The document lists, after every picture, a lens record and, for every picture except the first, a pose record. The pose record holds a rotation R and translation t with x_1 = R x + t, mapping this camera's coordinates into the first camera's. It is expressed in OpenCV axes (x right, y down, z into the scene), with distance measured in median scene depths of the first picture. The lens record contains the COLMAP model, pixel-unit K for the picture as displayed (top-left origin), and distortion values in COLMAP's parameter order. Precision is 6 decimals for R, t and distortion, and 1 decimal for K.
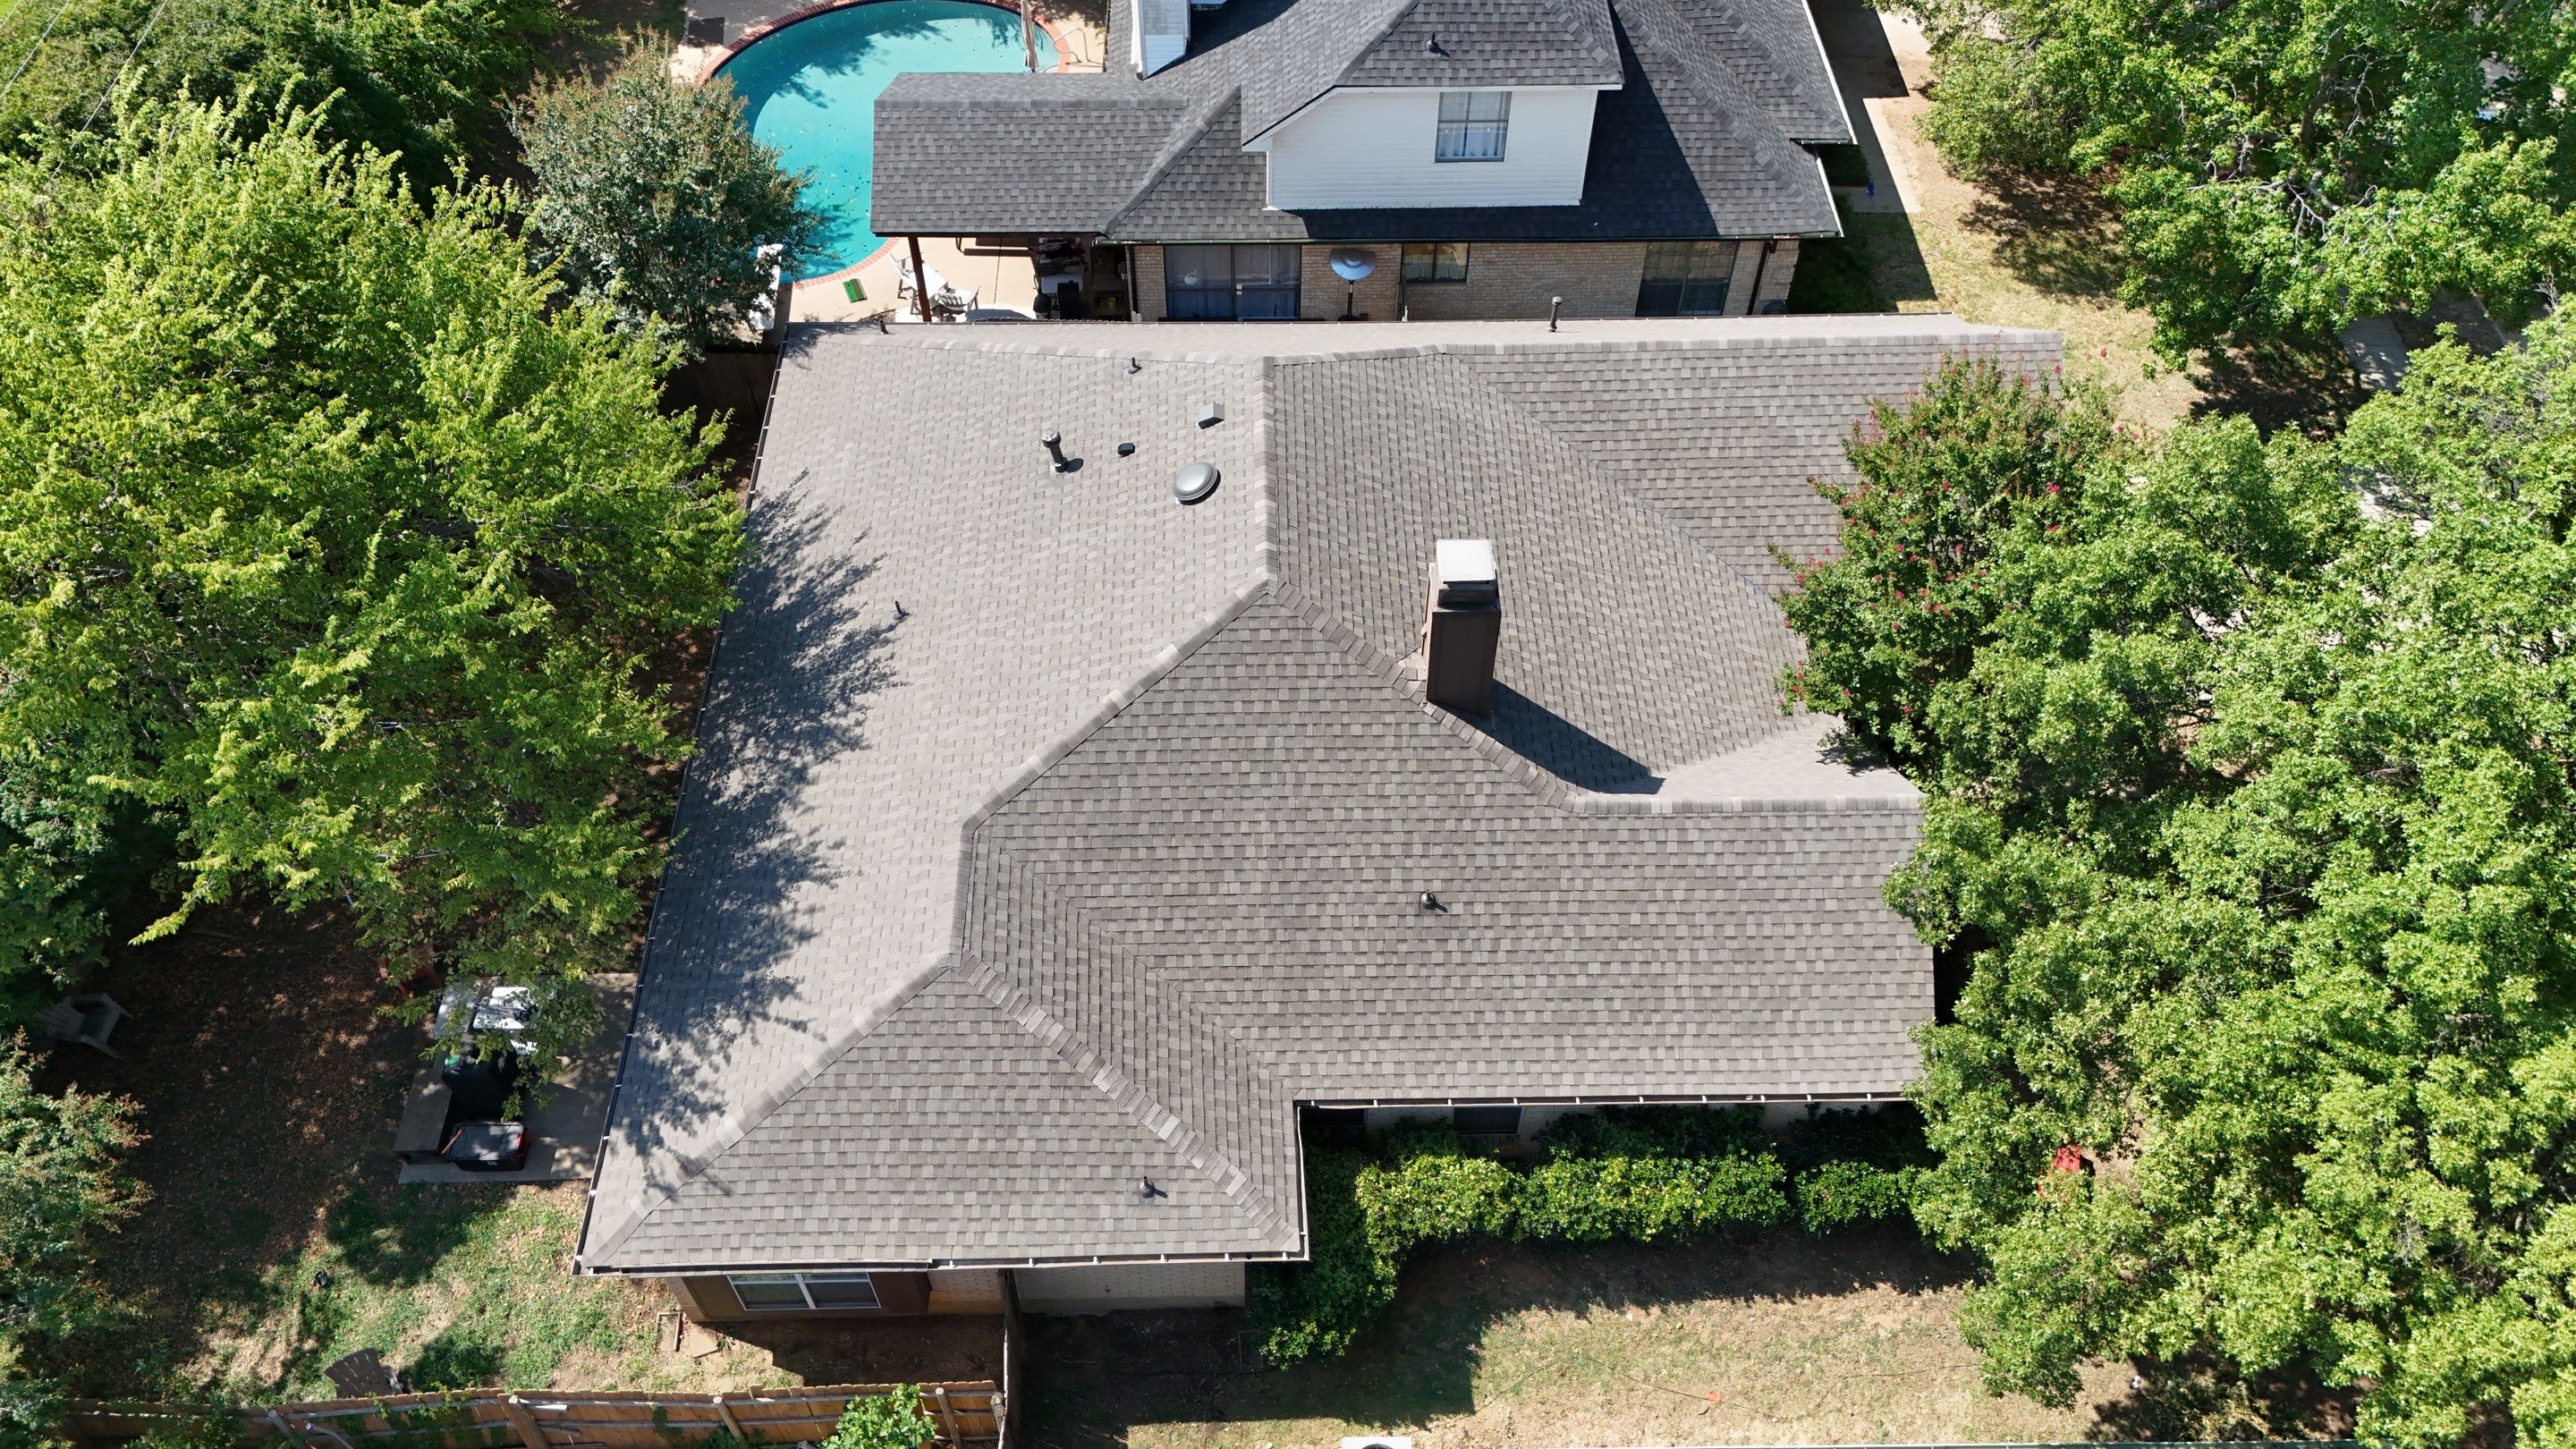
lens RADIAL K [[1856.4, 0, 1288.0], [0, 1856.4, 724.5], [0, 0, 1]] dist [0.097219, -0.215426]
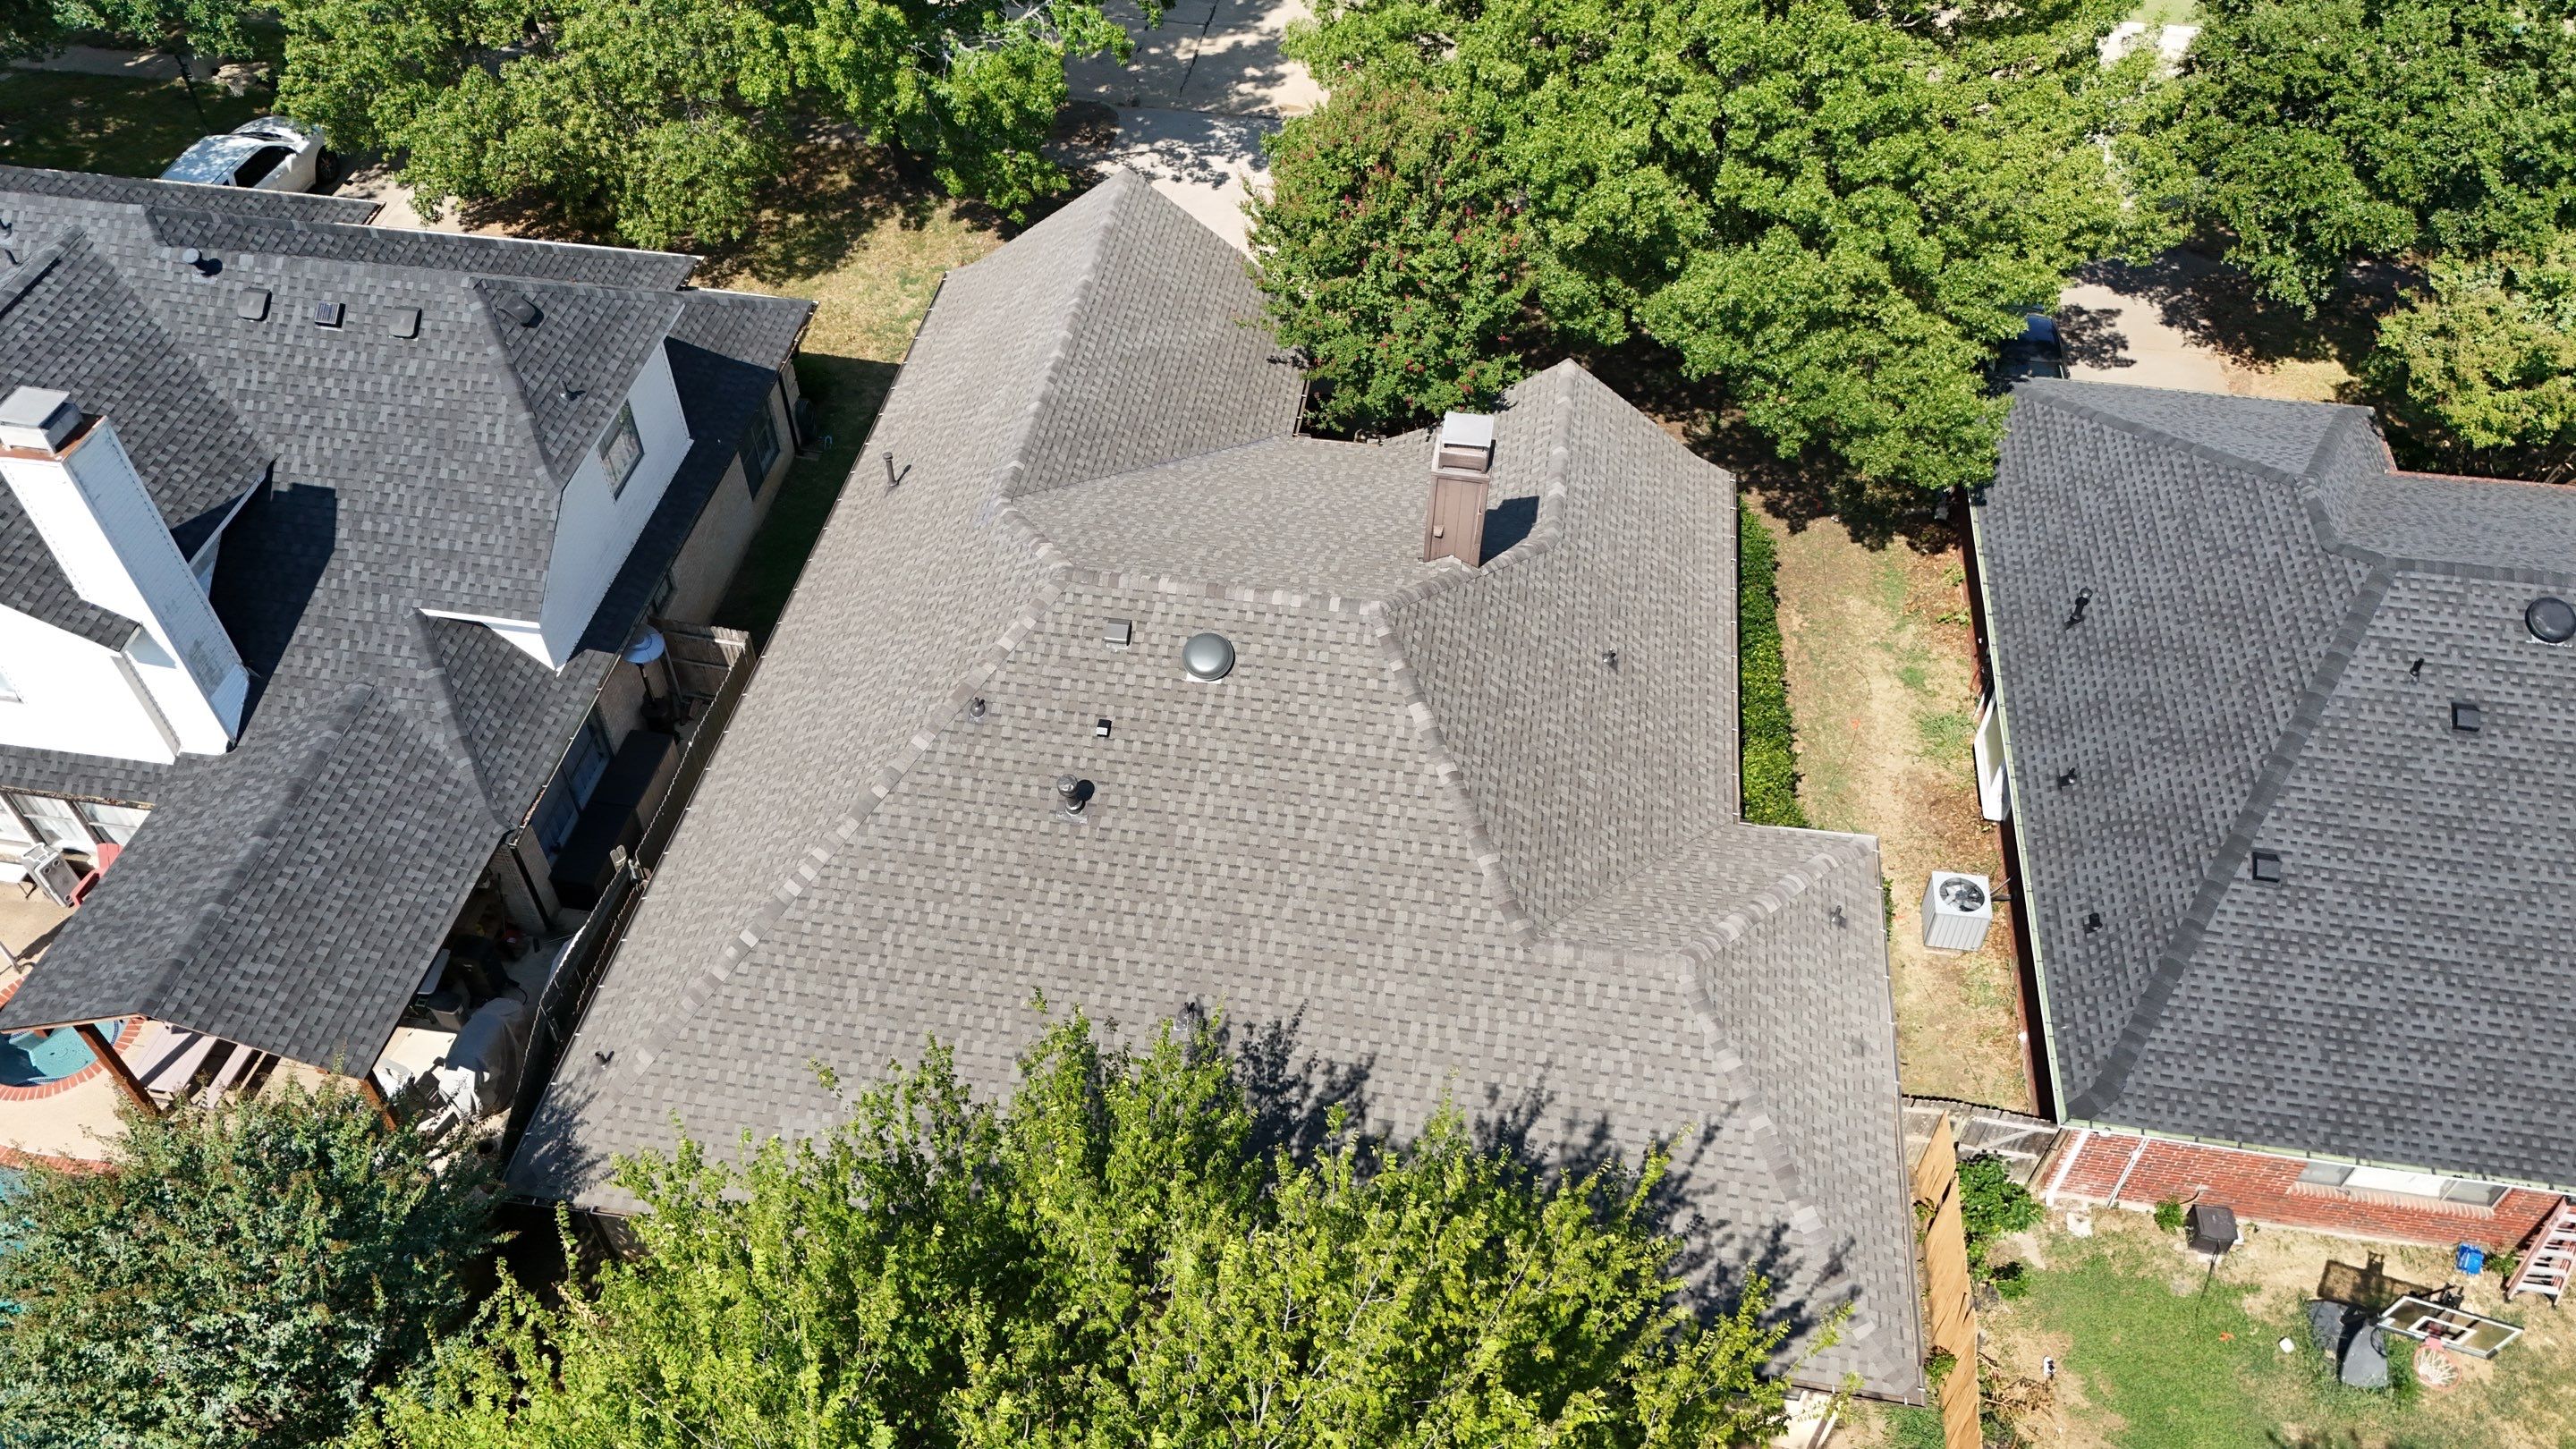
lens RADIAL K [[1865.1, 0, 1288.0], [0, 1865.1, 724.5], [0, 0, 1]] dist [0.062814, -0.142707]
pose [[0.173795, -0.725345, 0.666085, -0.752289], [0.764092, 0.526020, 0.373452, -0.464330], [-0.621256, 0.444046, 0.645650, 0.374075]]
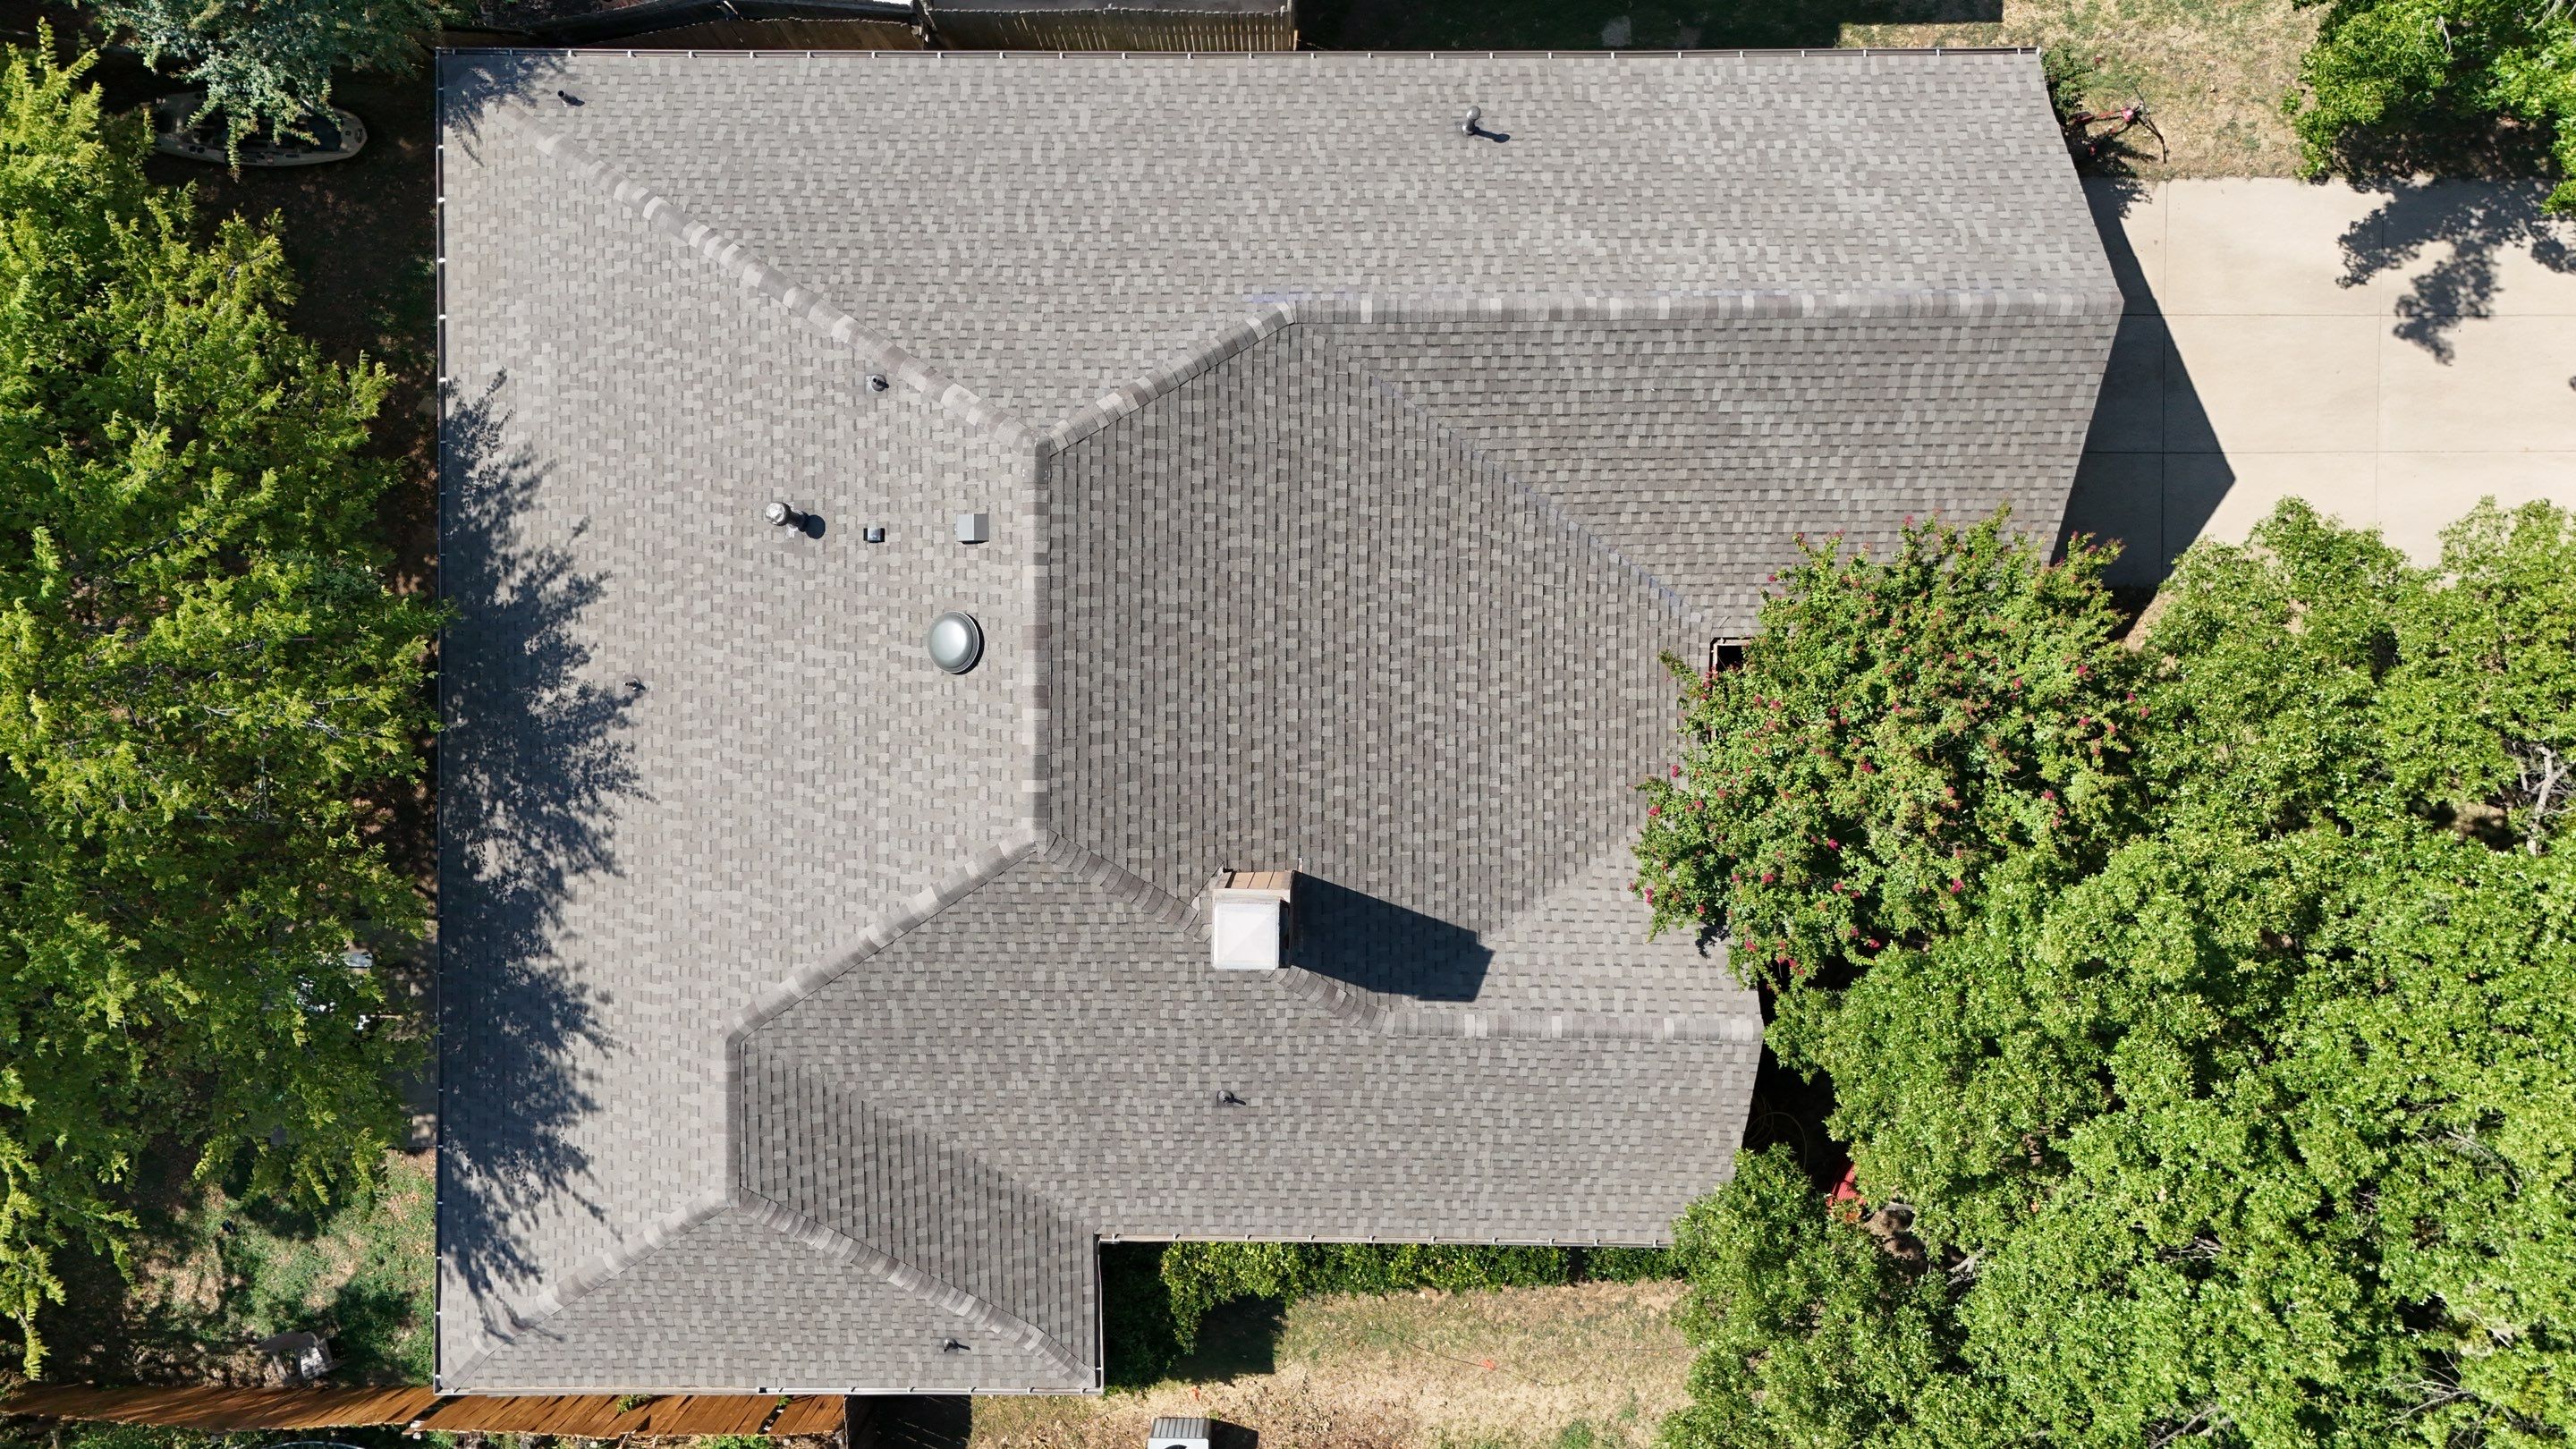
lens RADIAL K [[1865.1, 0, 1288.0], [0, 1865.1, 724.5], [0, 0, 1]] dist [0.062814, -0.142707]
pose [[0.999573, 0.025020, -0.015073, 0.113874], [-0.010222, 0.783028, 0.621902, -0.637180], [0.027363, -0.621483, 0.782950, 0.354317]]
